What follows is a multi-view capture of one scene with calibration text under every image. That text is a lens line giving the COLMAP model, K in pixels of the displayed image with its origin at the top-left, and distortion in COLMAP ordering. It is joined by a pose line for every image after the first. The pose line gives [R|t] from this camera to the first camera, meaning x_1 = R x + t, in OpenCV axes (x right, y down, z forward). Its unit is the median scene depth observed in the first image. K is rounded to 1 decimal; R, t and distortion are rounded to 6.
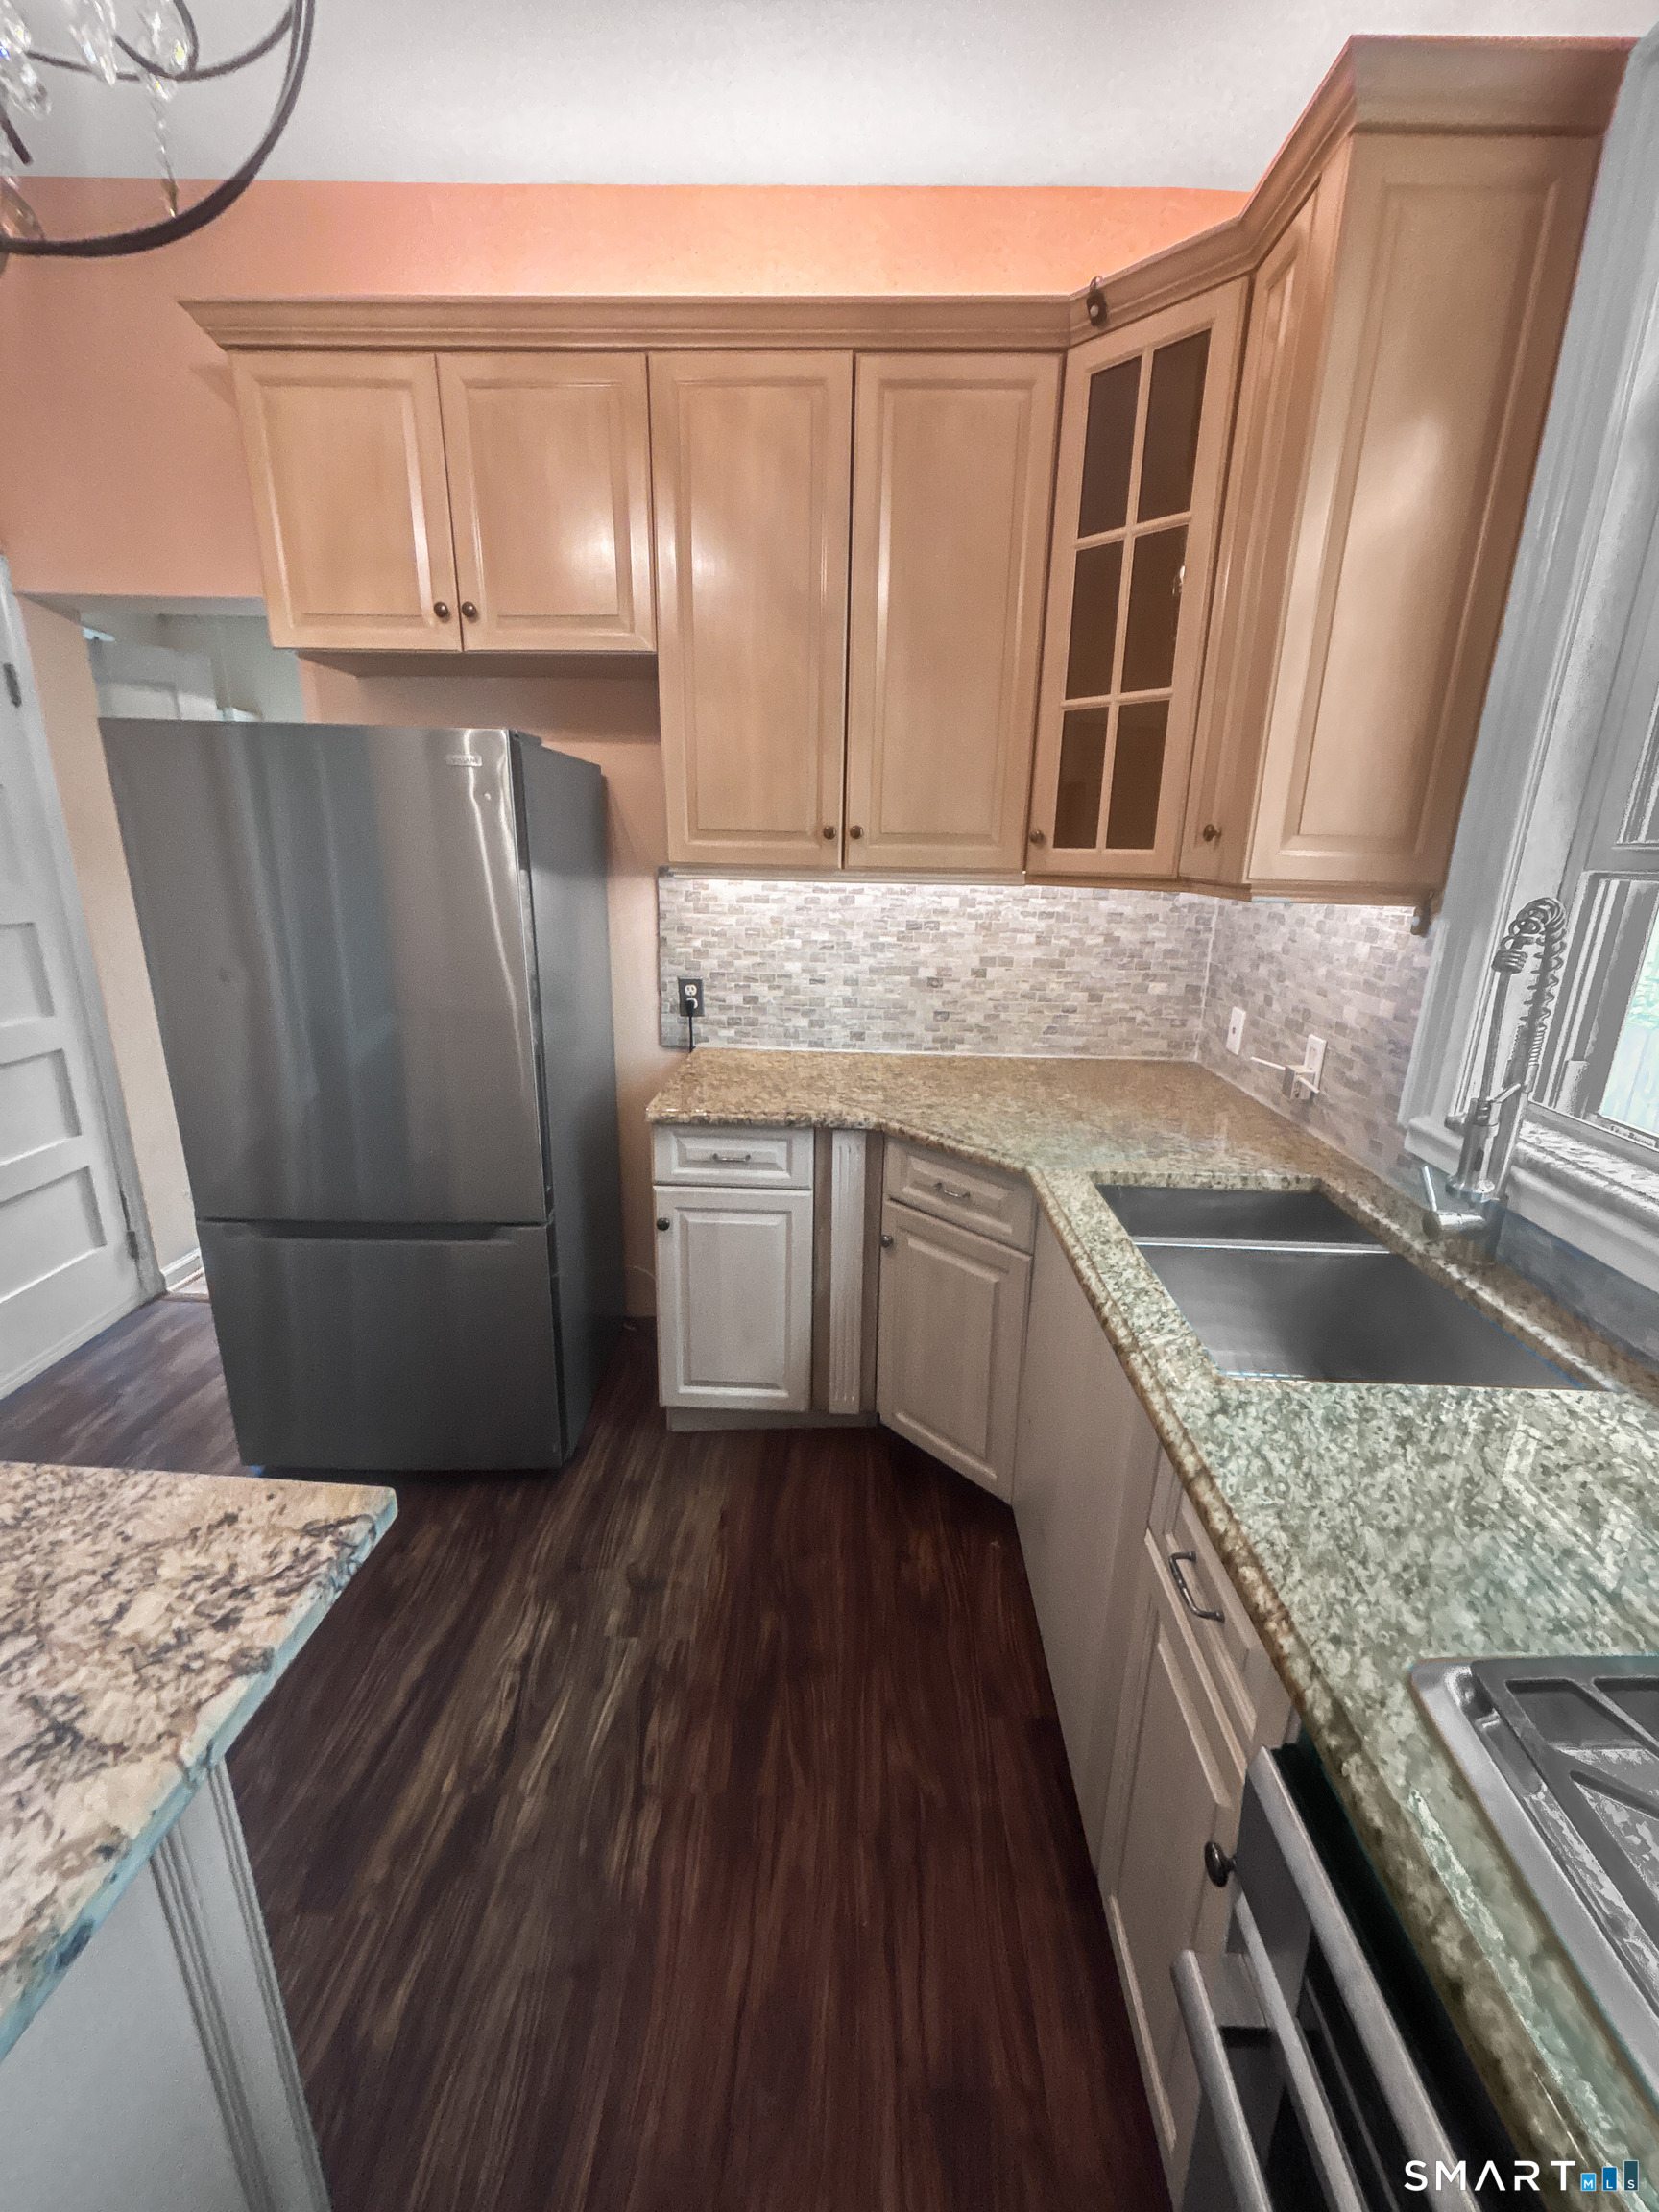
lens RADIAL K [[884.5, 0, 823.7], [0, 884.5, 1101.5], [0, 0, 1]] dist [0.000563, -0.000940]
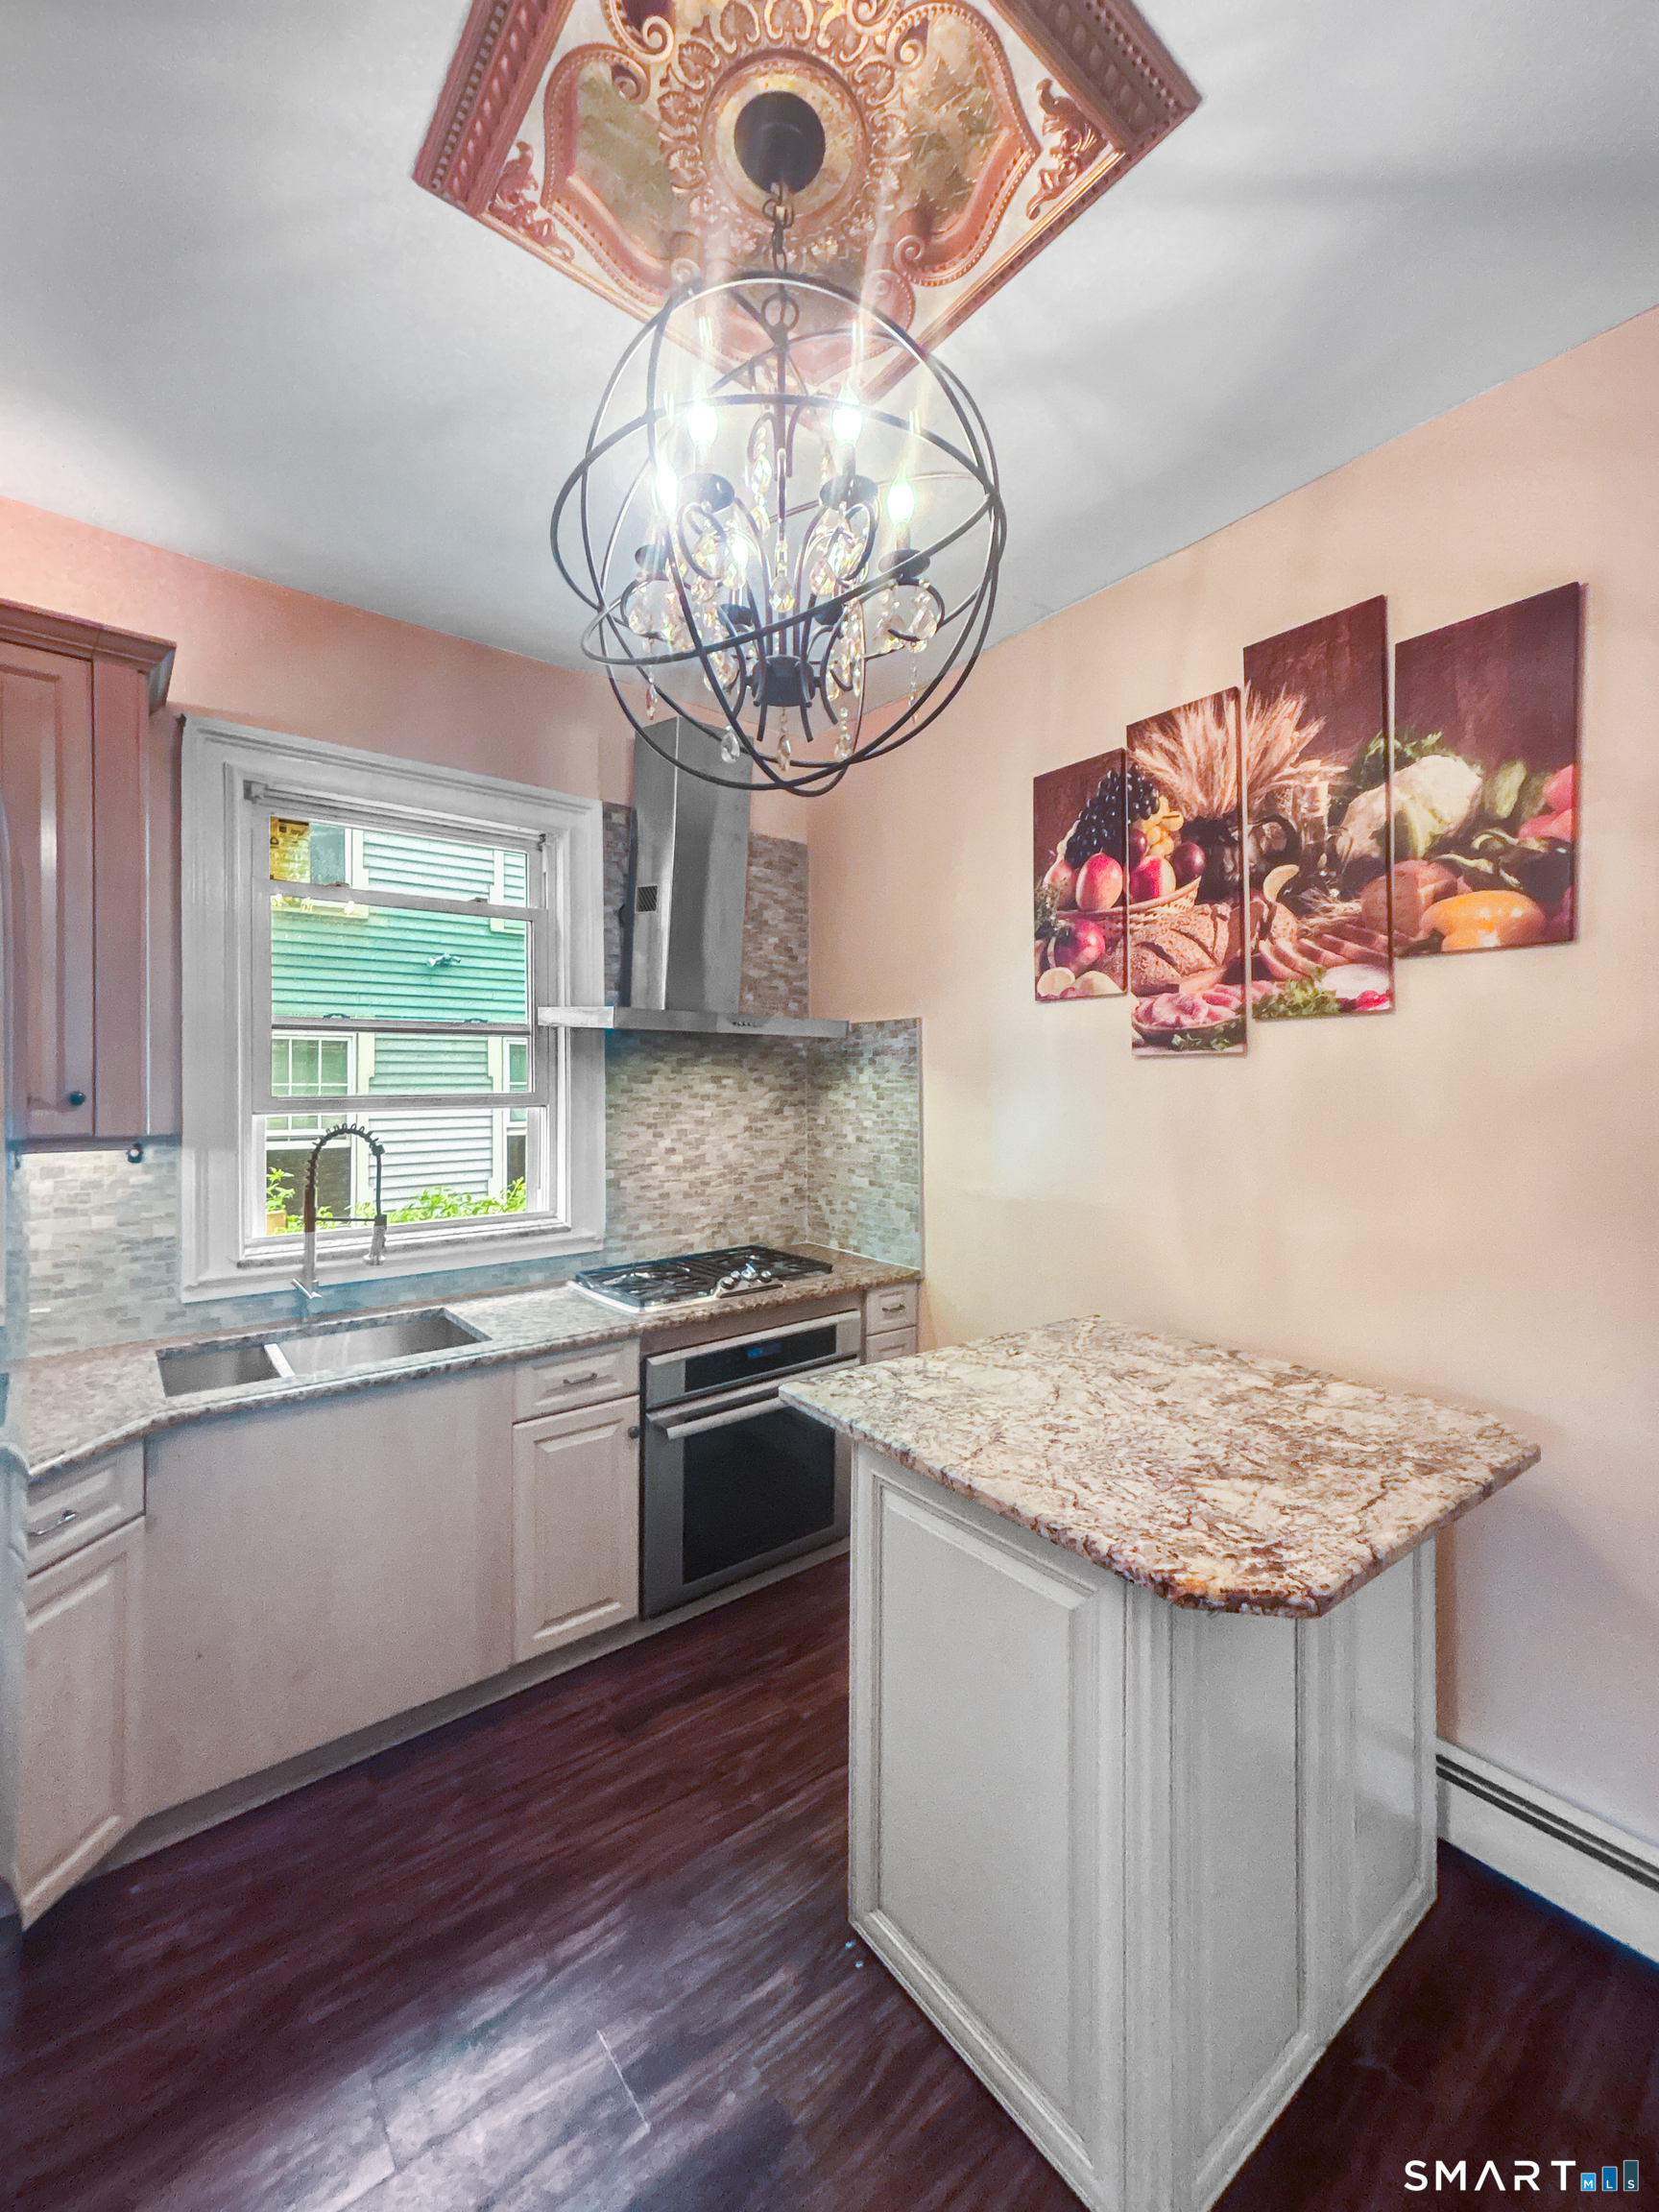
lens RADIAL K [[877.0, 0, 817.3], [0, 877.0, 1067.3], [0, 0, 1]] dist [0.001434, -0.000577]
pose [[-0.633054, -0.007391, 0.774072, -1.306015], [0.205931, 0.962314, 0.177604, -0.425817], [-0.746214, 0.271839, -0.607675, 1.179020]]
